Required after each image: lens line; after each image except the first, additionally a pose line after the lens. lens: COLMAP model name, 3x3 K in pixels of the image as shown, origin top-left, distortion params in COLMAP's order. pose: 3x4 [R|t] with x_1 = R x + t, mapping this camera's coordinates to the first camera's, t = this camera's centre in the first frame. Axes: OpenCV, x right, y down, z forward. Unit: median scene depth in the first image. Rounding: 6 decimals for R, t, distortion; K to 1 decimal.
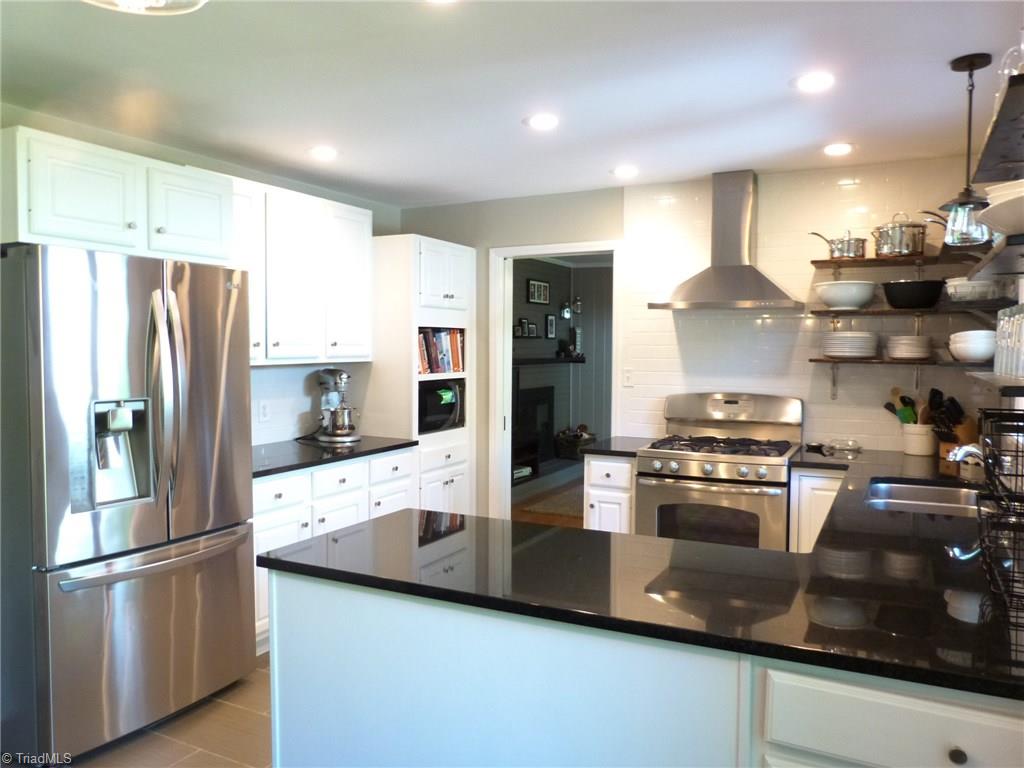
lens RADIAL K [[760.7, 0, 512.0], [0, 760.7, 384.0], [0, 0, 1]] dist [-0.026843, 0.000315]
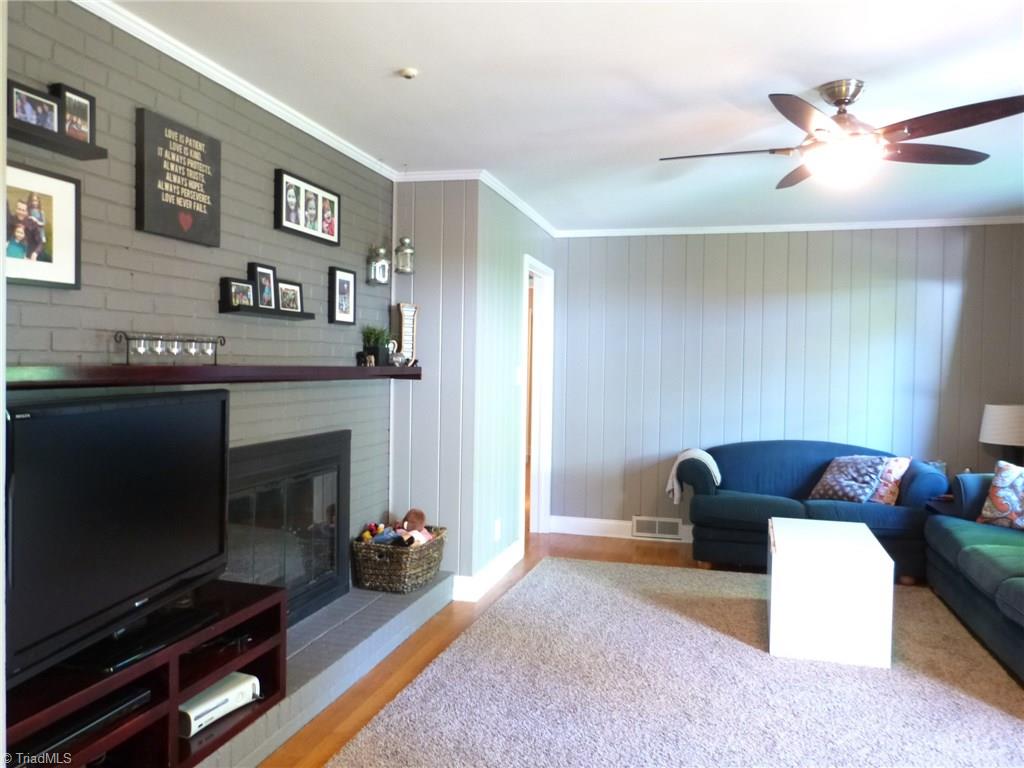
lens RADIAL K [[760.7, 0, 512.0], [0, 760.7, 384.0], [0, 0, 1]] dist [-0.026843, 0.000315]
pose [[0.978832, 0.008556, 0.204485, 0.056185], [-0.004322, 0.999767, -0.021146, -0.015102], [-0.204618, 0.019815, 0.978641, 0.537037]]
